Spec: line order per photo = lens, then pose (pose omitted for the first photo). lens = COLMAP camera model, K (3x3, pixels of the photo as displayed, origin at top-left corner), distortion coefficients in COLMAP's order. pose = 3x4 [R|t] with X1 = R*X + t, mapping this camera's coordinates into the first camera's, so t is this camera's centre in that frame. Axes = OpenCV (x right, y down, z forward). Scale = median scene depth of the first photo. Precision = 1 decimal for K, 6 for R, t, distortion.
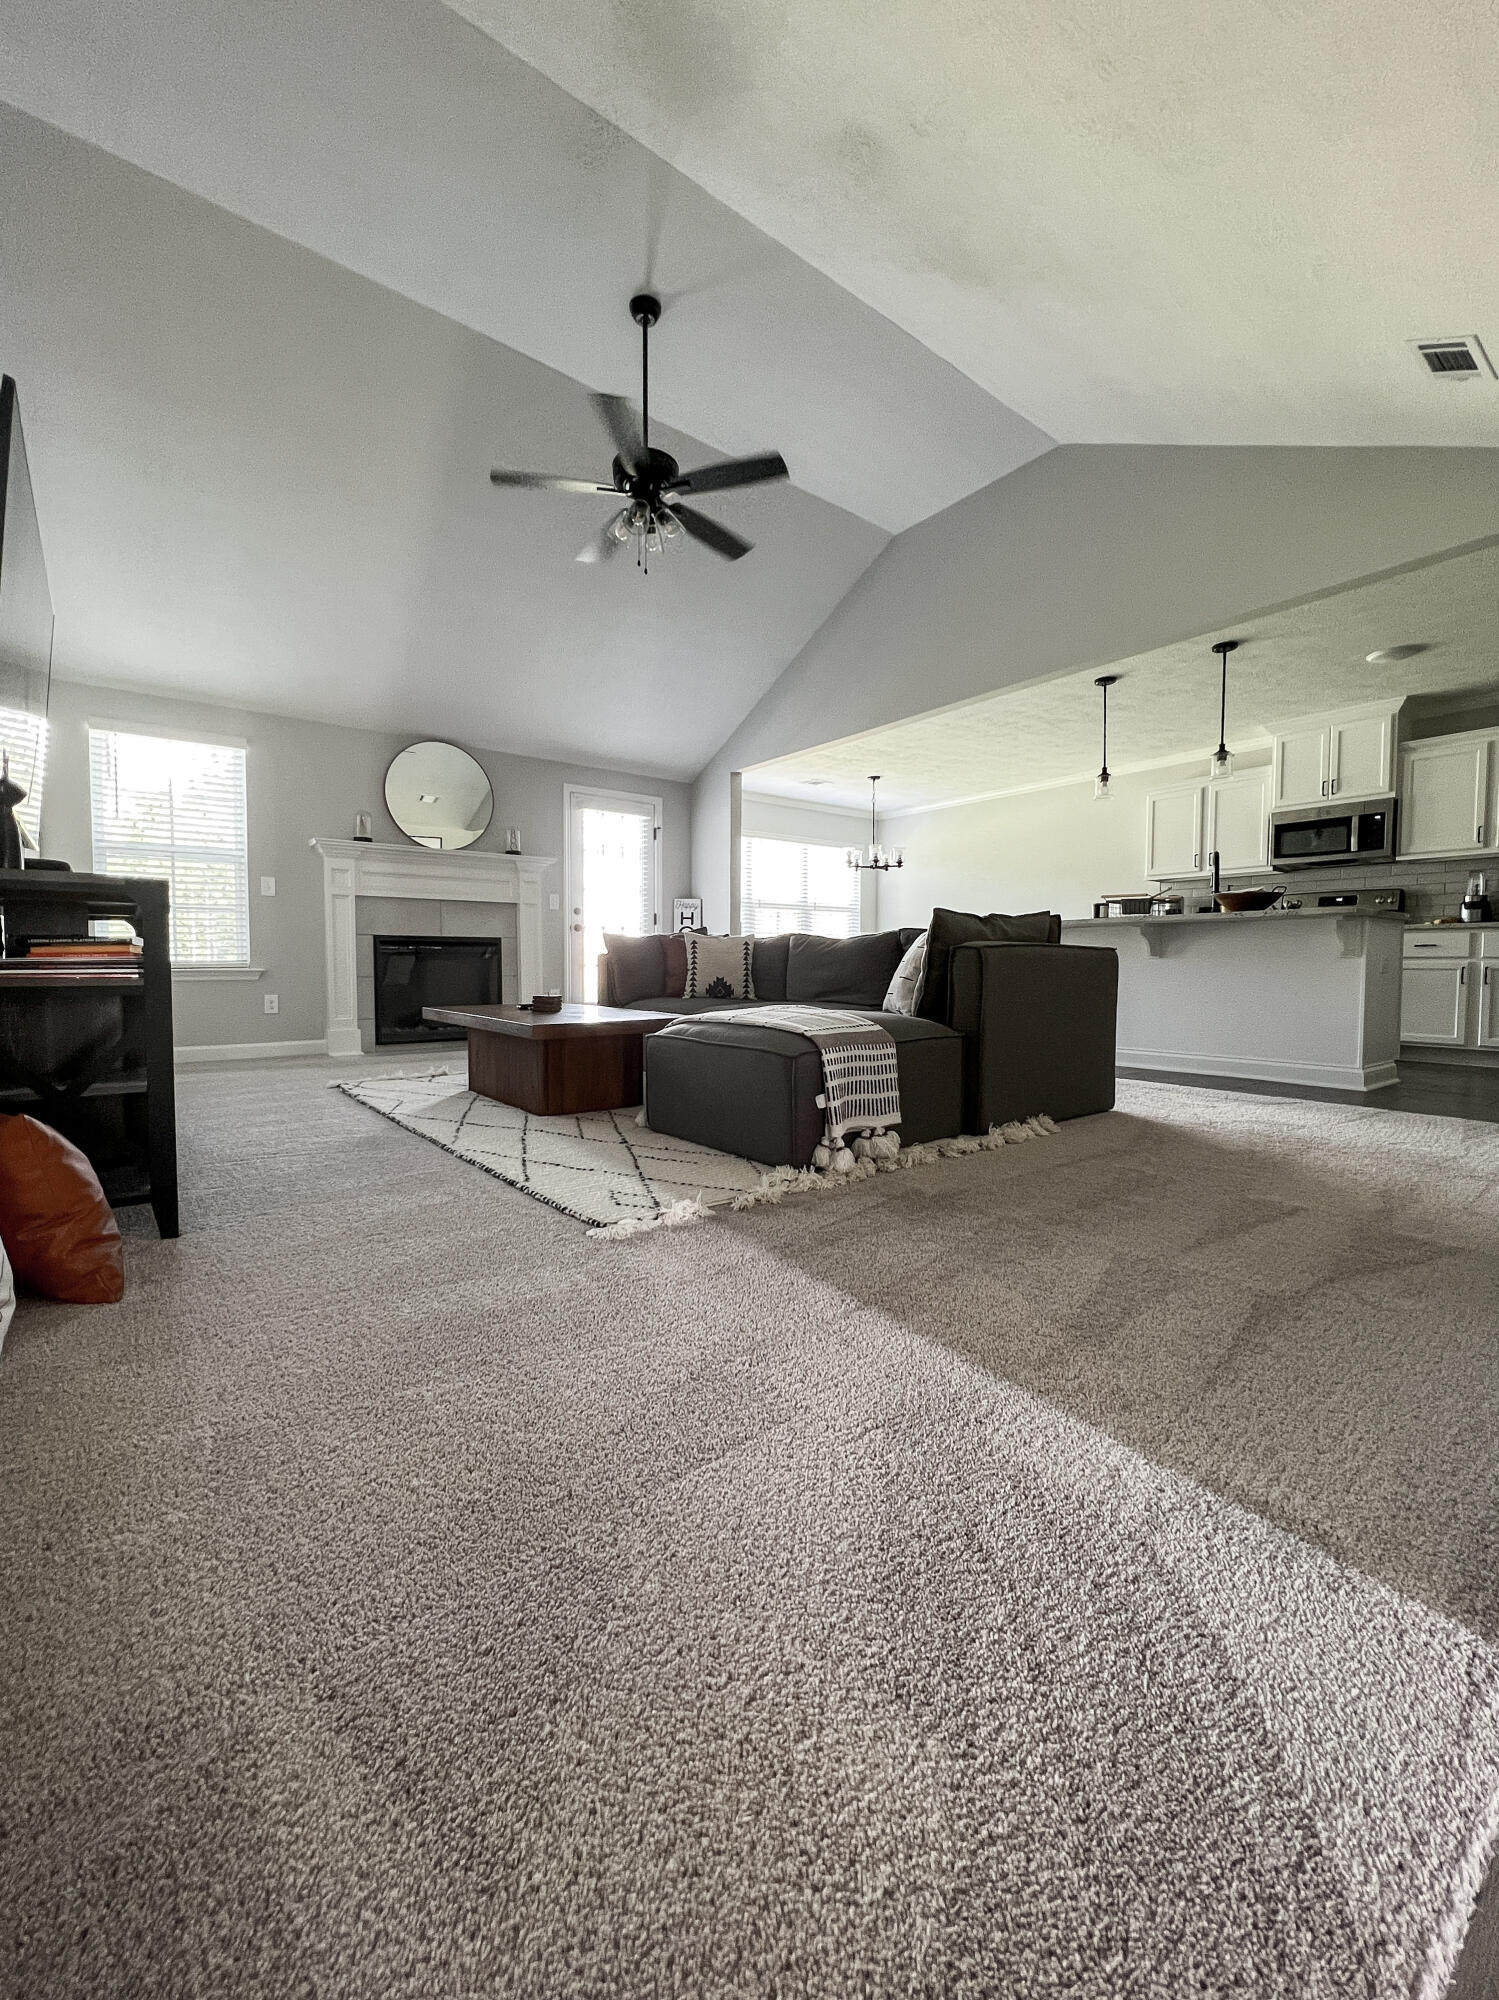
lens RADIAL K [[803.4, 0, 749.5], [0, 803.4, 1000.0], [0, 0, 1]] dist [0.001817, 0.000135]
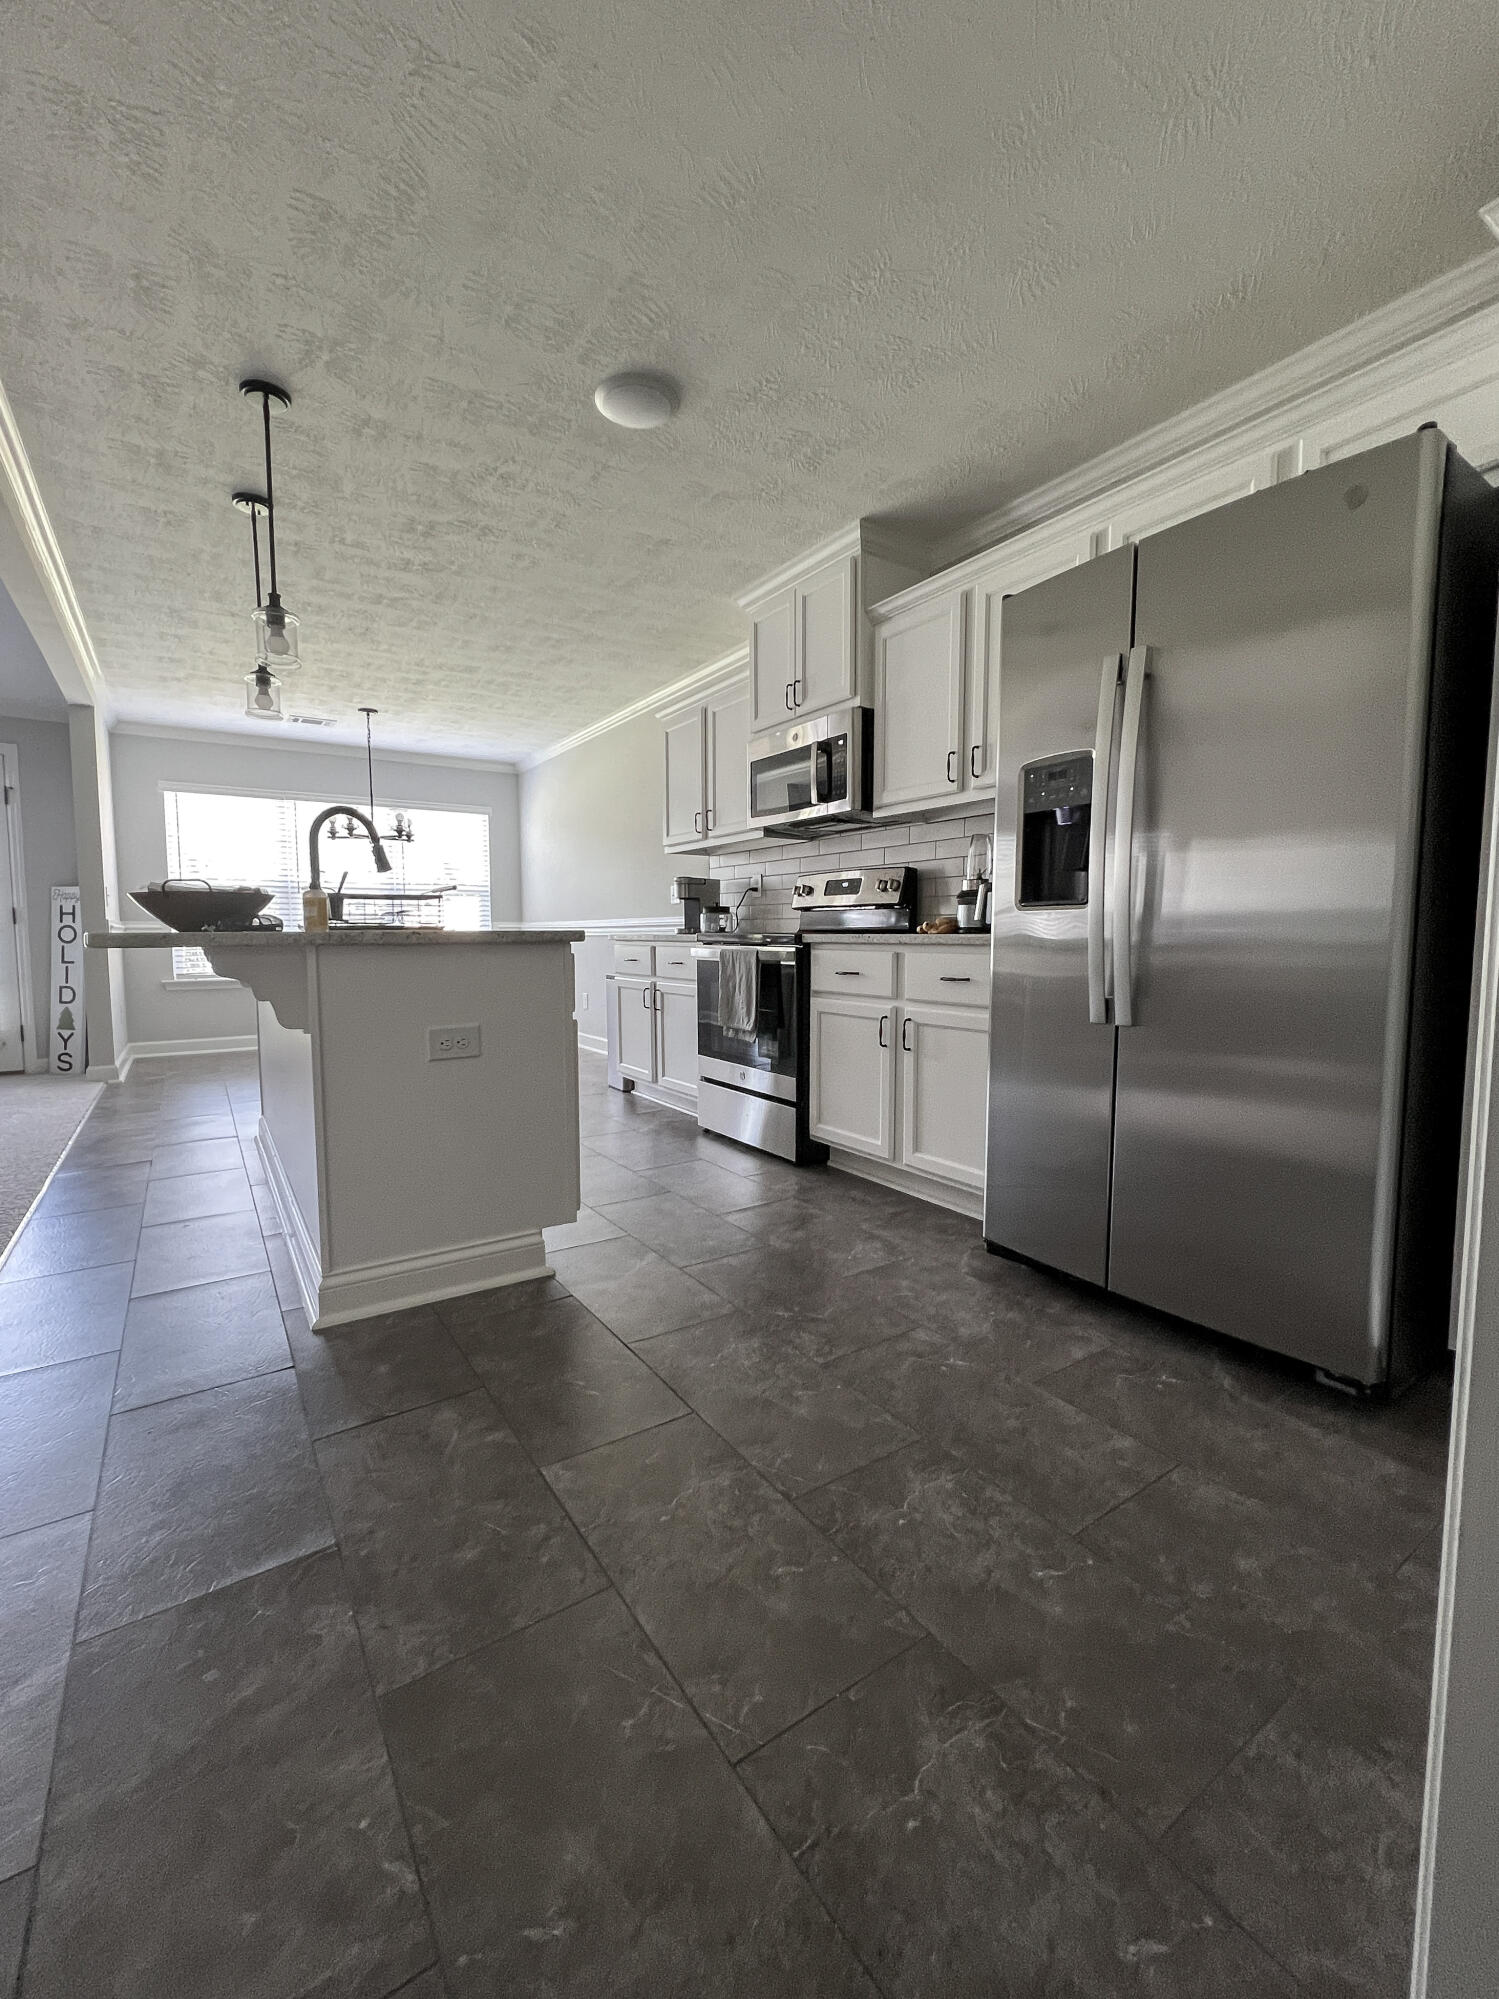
lens RADIAL K [[821.9, 0, 749.5], [0, 821.9, 999.5], [0, 0, 1]] dist [-0.001061, -0.000082]
pose [[0.997068, 0.001524, -0.076509, 0.743010], [0.001012, 0.999452, 0.033091, -0.061842], [0.076518, -0.033072, 0.996520, 0.395590]]
